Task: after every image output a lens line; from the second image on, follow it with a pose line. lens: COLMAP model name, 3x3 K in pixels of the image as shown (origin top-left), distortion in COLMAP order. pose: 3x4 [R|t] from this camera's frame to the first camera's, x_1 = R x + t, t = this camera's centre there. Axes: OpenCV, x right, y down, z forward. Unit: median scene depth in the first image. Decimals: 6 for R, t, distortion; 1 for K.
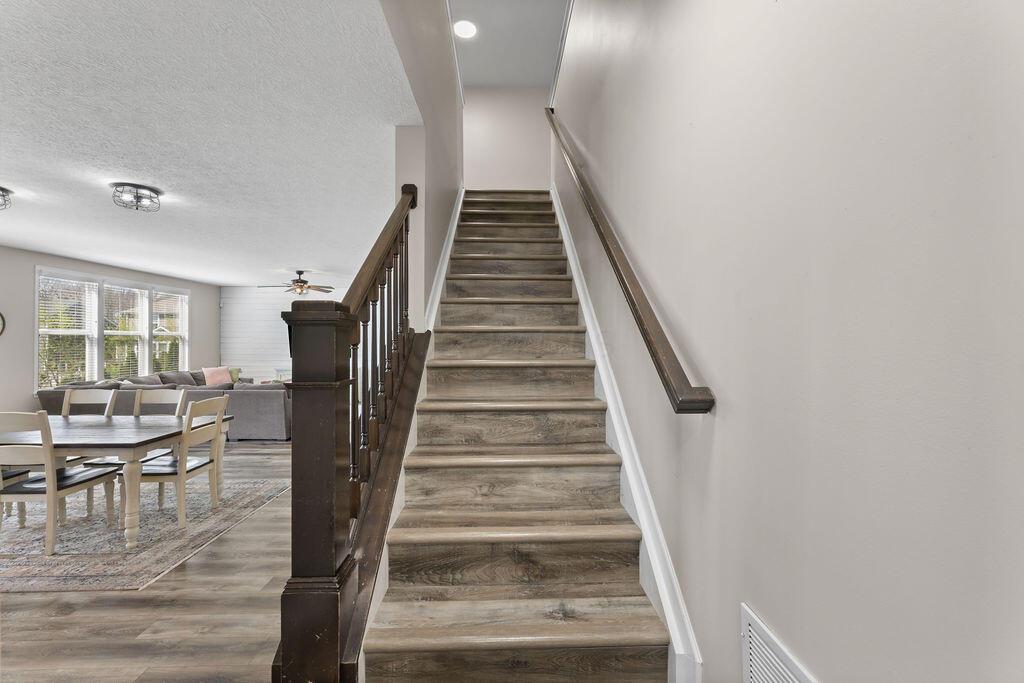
lens RADIAL K [[416.6, 0, 516.3], [0, 416.6, 336.9], [0, 0, 1]] dist [-0.001271, -0.000394]
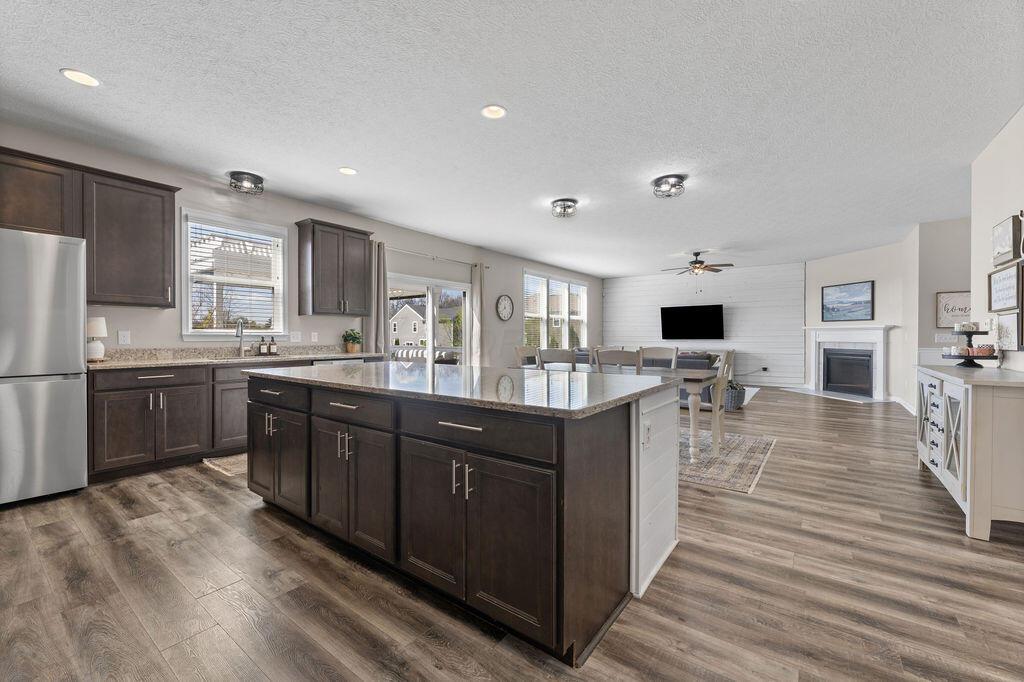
lens RADIAL K [[416.6, 0, 515.4], [0, 416.6, 340.8], [0, 0, 1]] dist [-0.001271, -0.000394]
pose [[0.786379, 0.006833, -0.617706, -0.473525], [0.004595, 0.999846, 0.016909, 0.094758], [0.617727, -0.016135, 0.786227, -0.250921]]
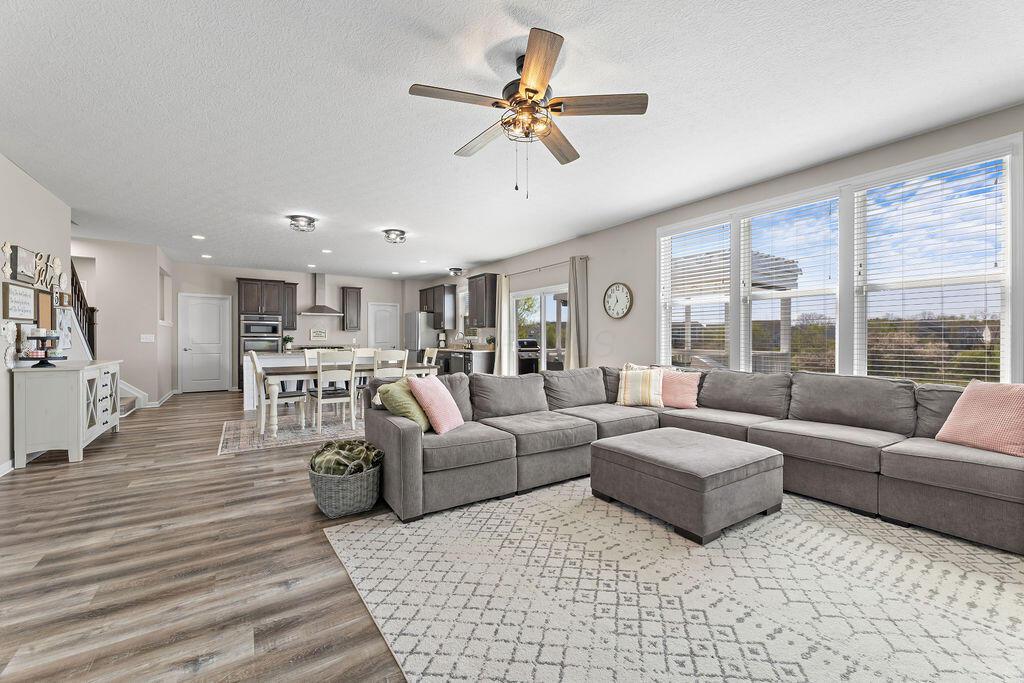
lens RADIAL K [[416.6, 0, 513.3], [0, 416.6, 338.7], [0, 0, 1]] dist [-0.001271, -0.000394]
pose [[-0.851773, -0.000573, -0.523911, -0.720113], [0.003620, 0.999969, -0.006980, 0.111397], [0.523899, -0.007842, -0.851744, 2.618071]]
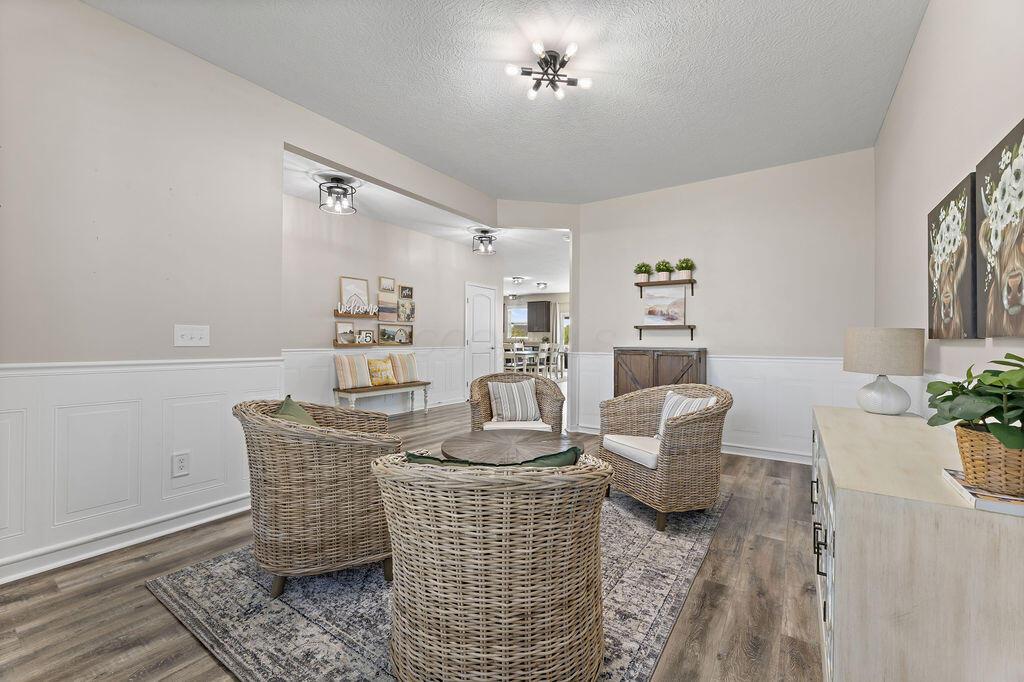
lens RADIAL K [[416.6, 0, 520.8], [0, 416.6, 339.0], [0, 0, 1]] dist [-0.001271, -0.000394]
pose [[-0.585478, -0.005144, -0.810672, 1.606402], [-0.000029, 0.999980, -0.006324, 0.128109], [0.810688, -0.003679, -0.585467, 2.748917]]
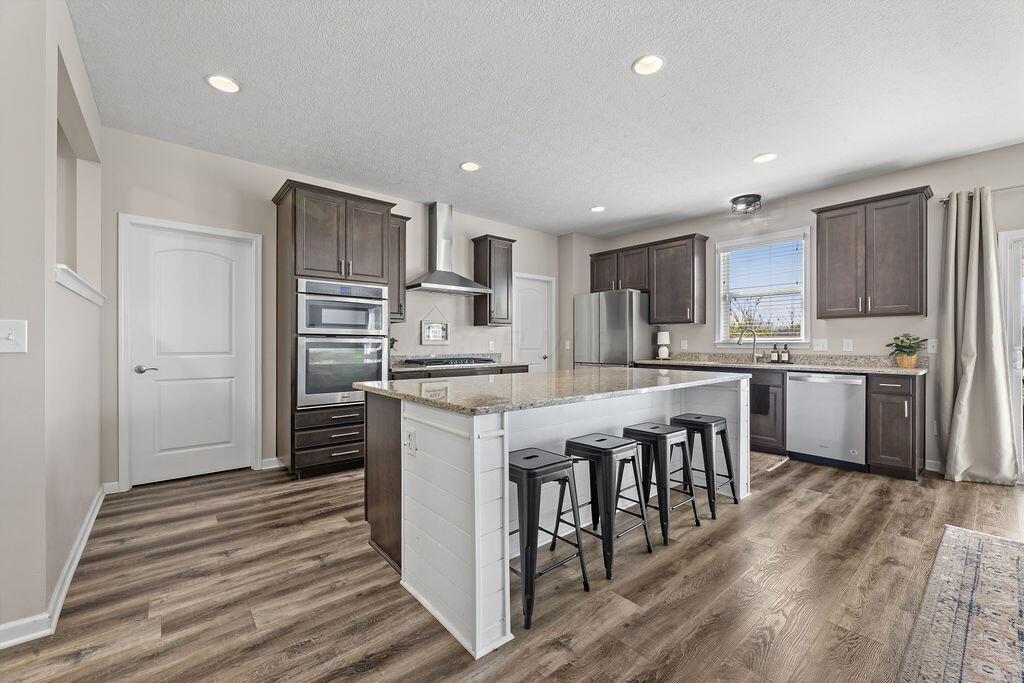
lens RADIAL K [[416.6, 0, 518.2], [0, 416.6, 339.7], [0, 0, 1]] dist [-0.001271, -0.000394]
pose [[-0.780079, -0.006398, -0.625648, -0.439015], [0.003278, 0.999892, -0.014312, 0.101280], [0.625672, -0.013216, -0.779974, 0.758856]]
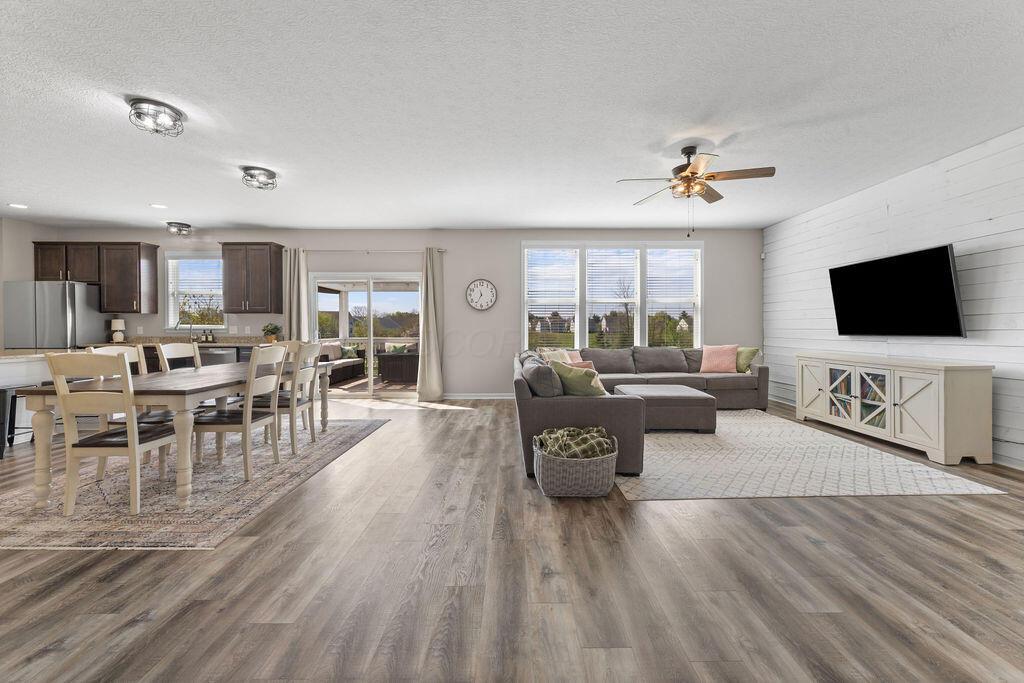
lens RADIAL K [[416.6, 0, 520.3], [0, 416.6, 336.4], [0, 0, 1]] dist [-0.001271, -0.000394]
pose [[-0.023452, 0.019492, -0.999535, -0.047899], [0.008489, 0.999778, 0.019297, 0.105593], [0.999689, -0.008033, -0.023612, 1.684216]]
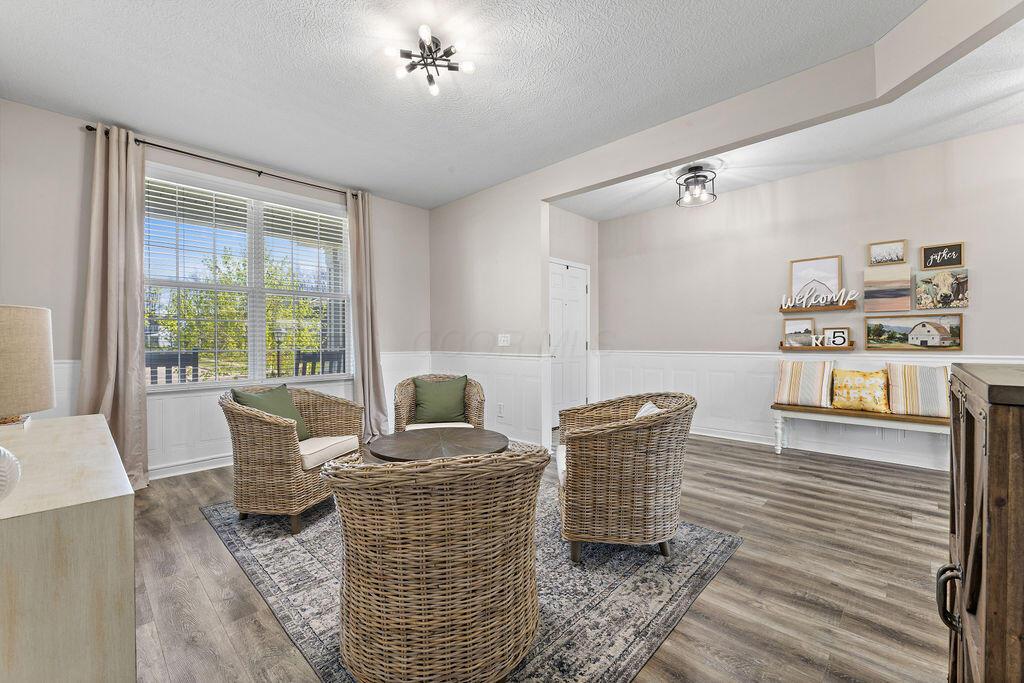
lens RADIAL K [[416.6, 0, 508.3], [0, 416.6, 344.5], [0, 0, 1]] dist [-0.001271, -0.000394]
pose [[-0.686127, -0.002158, 0.727479, 0.469570], [-0.001395, 0.999998, 0.001650, 0.128182], [-0.727481, 0.000117, -0.686128, 2.744632]]
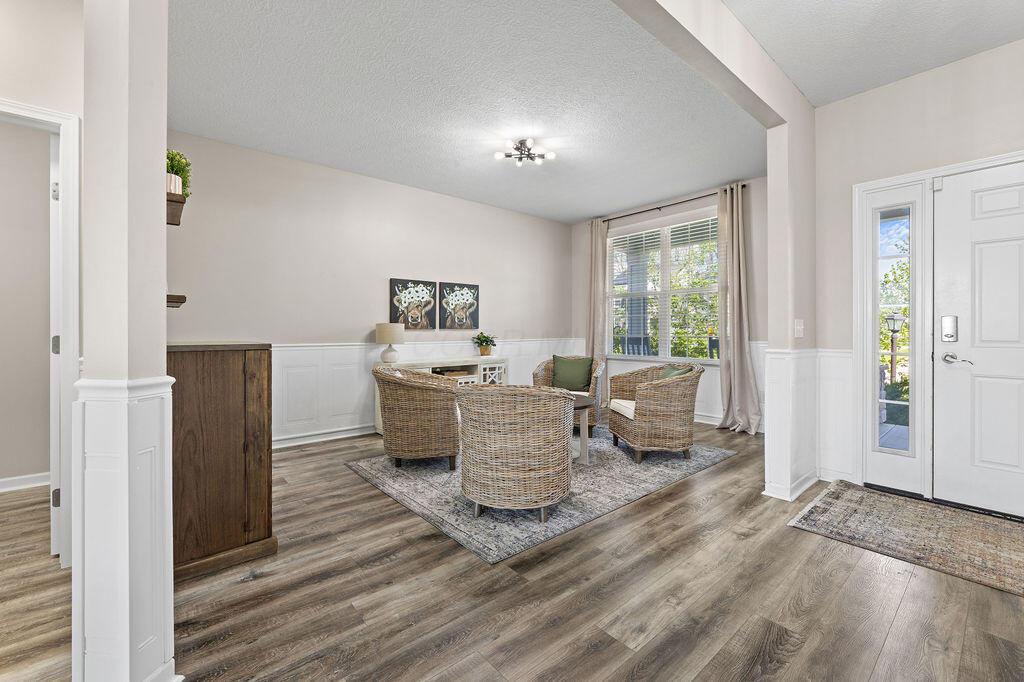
lens RADIAL K [[416.6, 0, 524.2], [0, 416.6, 335.5], [0, 0, 1]] dist [-0.001271, -0.000394]
pose [[0.779669, -0.005519, 0.626168, 0.381005], [-0.005715, 0.999857, 0.015928, 0.120947], [-0.626166, -0.015997, 0.779525, 1.591823]]
